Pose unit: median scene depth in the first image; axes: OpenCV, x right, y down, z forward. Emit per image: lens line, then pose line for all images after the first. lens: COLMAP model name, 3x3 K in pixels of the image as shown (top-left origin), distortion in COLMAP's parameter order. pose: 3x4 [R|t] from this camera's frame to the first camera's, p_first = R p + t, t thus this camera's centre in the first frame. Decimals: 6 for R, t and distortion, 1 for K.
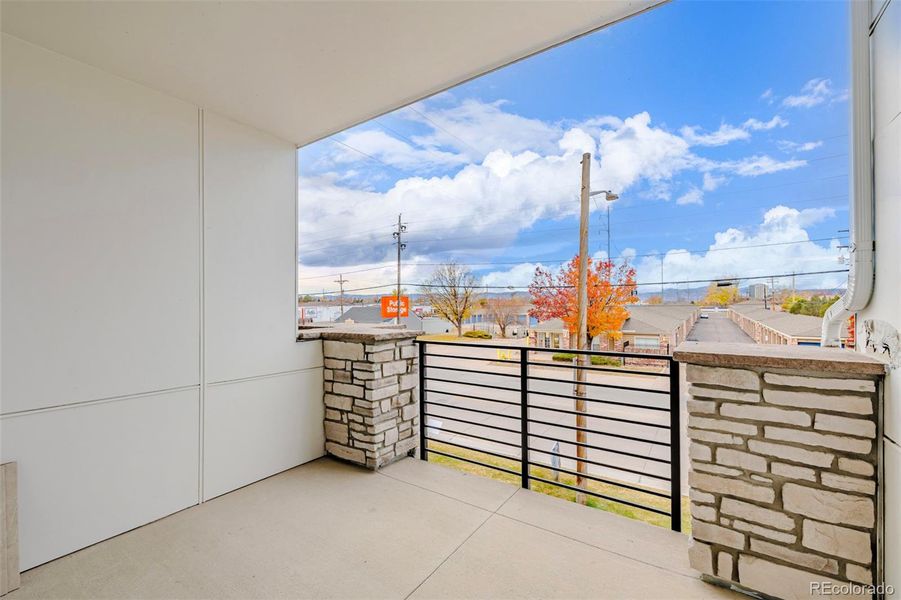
lens RADIAL K [[378.0, 0, 451.4], [0, 378.0, 302.2], [0, 0, 1]] dist [0.001495, 0.000216]
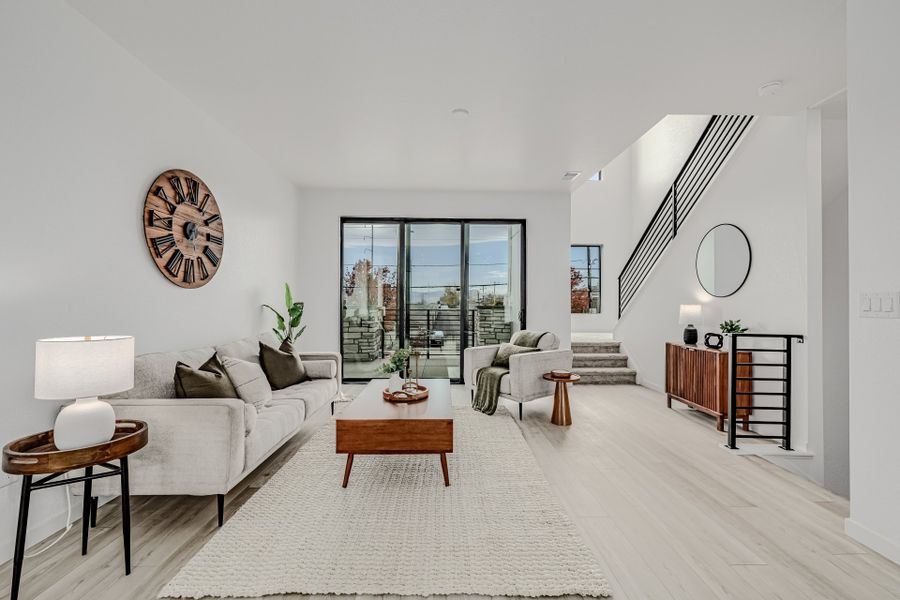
lens RADIAL K [[377.5, 0, 451.2], [0, 377.5, 298.8], [0, 0, 1]] dist [0.001495, 0.000216]
pose [[0.809809, 0.015646, 0.586485, -1.242615], [-0.009816, 0.999866, -0.013121, 0.066020], [-0.586612, 0.004869, 0.809854, -1.314963]]
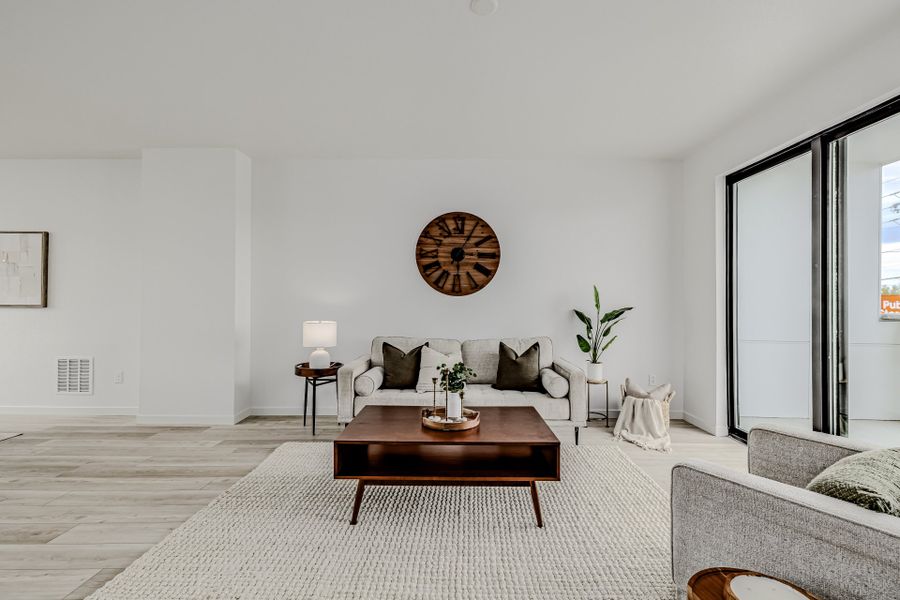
lens RADIAL K [[377.5, 0, 450.5], [0, 377.5, 297.7], [0, 0, 1]] dist [0.001495, 0.000216]
pose [[0.548776, 0.002217, -0.835966, -0.166849], [-0.012089, 0.999913, -0.005284, 0.046564], [0.835882, 0.013005, 0.548755, -0.904043]]
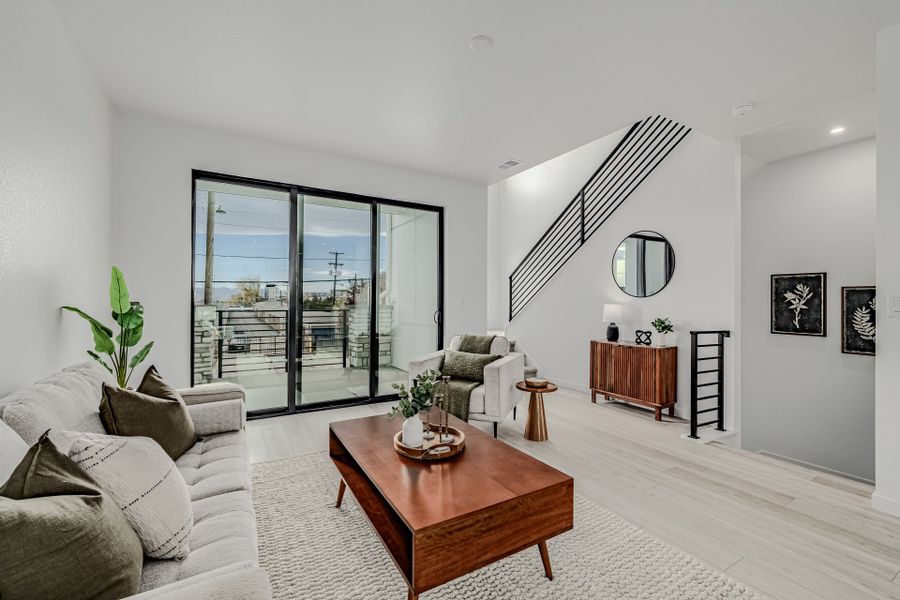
lens RADIAL K [[377.5, 0, 453.6], [0, 377.5, 299.7], [0, 0, 1]] dist [0.001495, 0.000216]
pose [[0.426721, 0.013346, 0.904285, -1.318012], [-0.009437, 0.999902, -0.010304, 0.064359], [-0.904334, -0.004137, 0.426805, -0.798740]]
